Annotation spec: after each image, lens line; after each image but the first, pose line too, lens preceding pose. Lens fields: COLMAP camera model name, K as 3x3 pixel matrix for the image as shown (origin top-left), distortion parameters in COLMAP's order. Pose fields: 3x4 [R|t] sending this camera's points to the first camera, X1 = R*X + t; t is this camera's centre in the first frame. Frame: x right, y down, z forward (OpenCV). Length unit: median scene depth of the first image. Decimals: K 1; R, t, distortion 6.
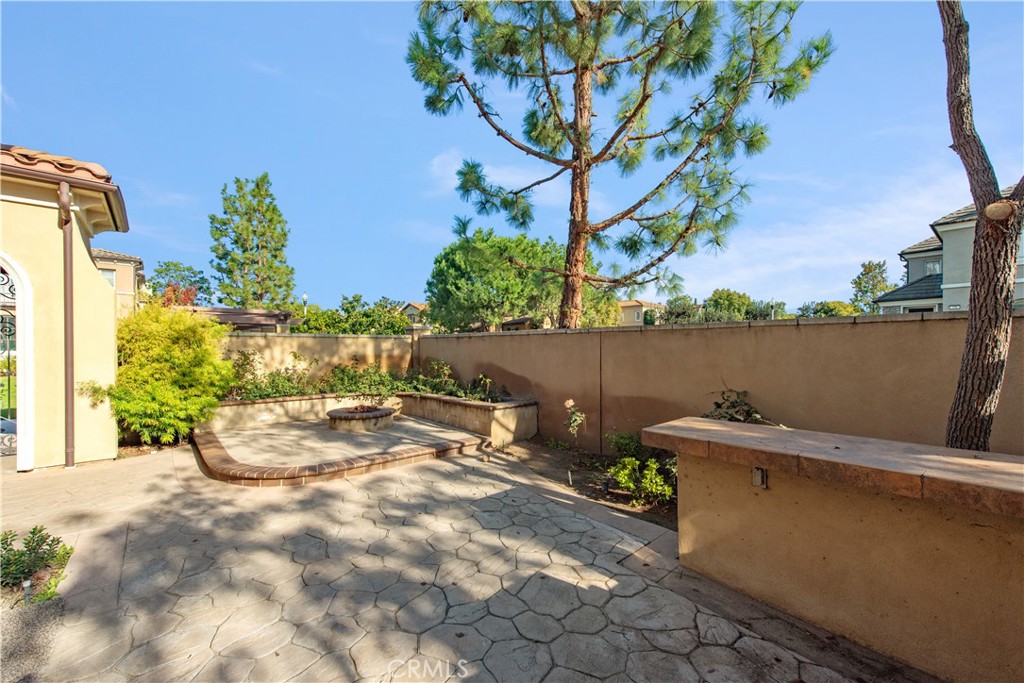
lens RADIAL K [[405.1, 0, 516.3], [0, 405.1, 346.6], [0, 0, 1]] dist [0.009145, -0.000212]
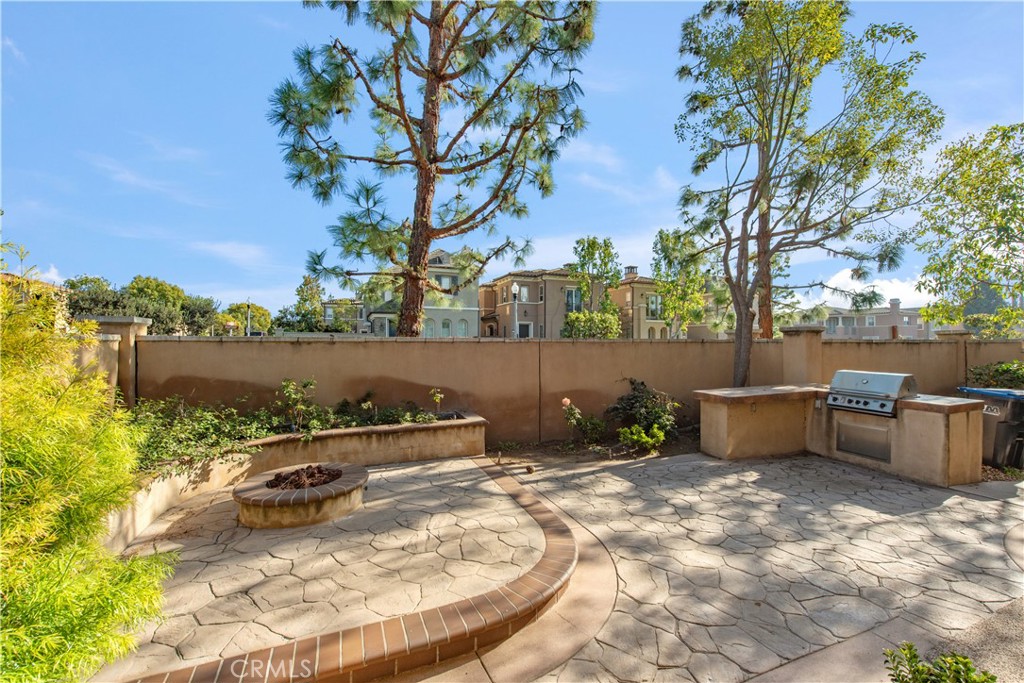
lens RADIAL K [[405.1, 0, 516.1], [0, 405.1, 341.8], [0, 0, 1]] dist [0.009145, -0.000212]
pose [[0.335171, 0.008805, 0.942116, -1.436289], [0.000298, 0.999955, -0.009451, -0.037433], [-0.942157, 0.003449, 0.335153, 0.984084]]
